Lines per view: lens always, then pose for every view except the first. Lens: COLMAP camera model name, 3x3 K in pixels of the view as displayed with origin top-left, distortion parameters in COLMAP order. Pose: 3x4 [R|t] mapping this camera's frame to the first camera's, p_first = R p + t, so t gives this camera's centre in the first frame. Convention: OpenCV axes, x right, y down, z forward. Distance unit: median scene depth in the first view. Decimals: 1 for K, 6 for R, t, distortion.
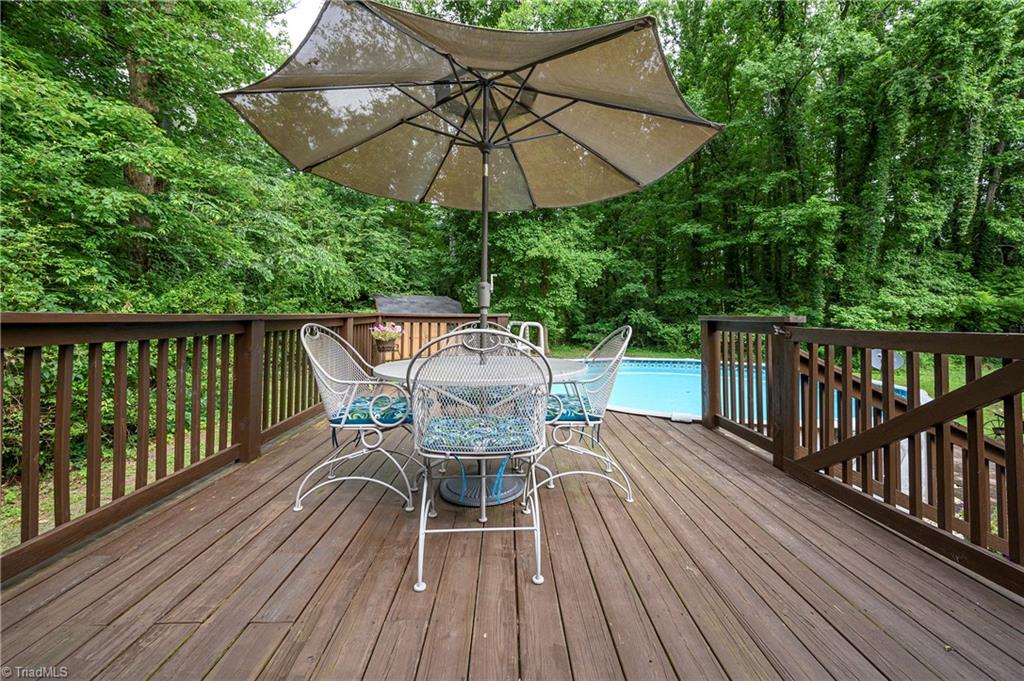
lens RADIAL K [[403.7, 0, 519.3], [0, 403.7, 309.4], [0, 0, 1]] dist [-0.000370, -0.000135]
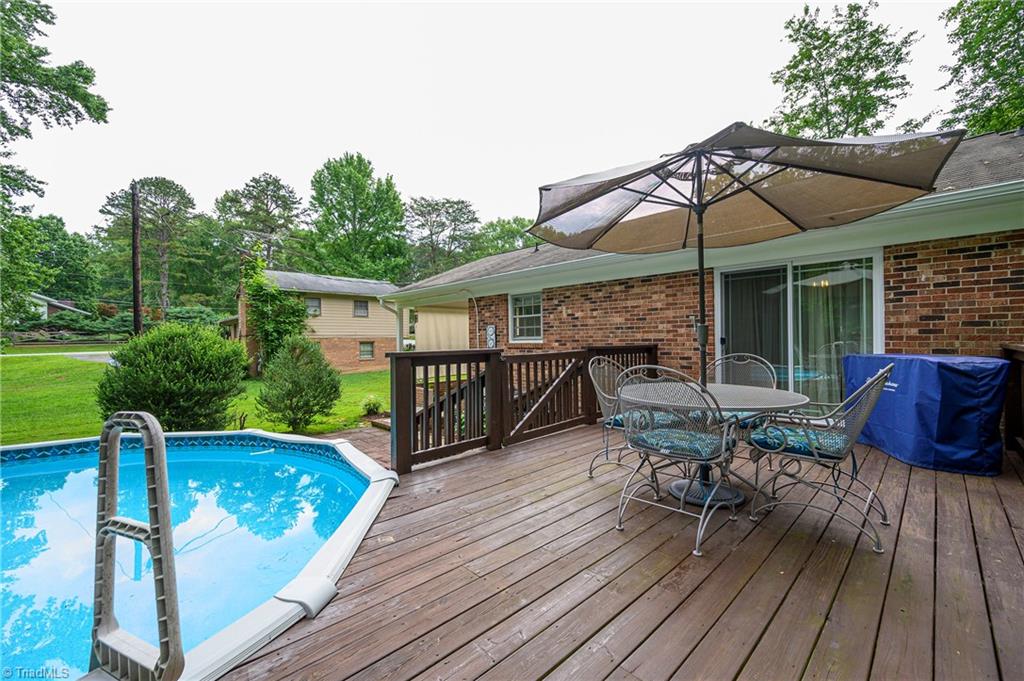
lens RADIAL K [[403.7, 0, 513.2], [0, 403.7, 338.6], [0, 0, 1]] dist [-0.000370, -0.000135]
pose [[-0.652330, 0.003596, 0.757926, -0.857524], [-0.003887, 0.999960, -0.008090, -0.020750], [-0.757925, -0.008223, -0.652290, 3.008257]]
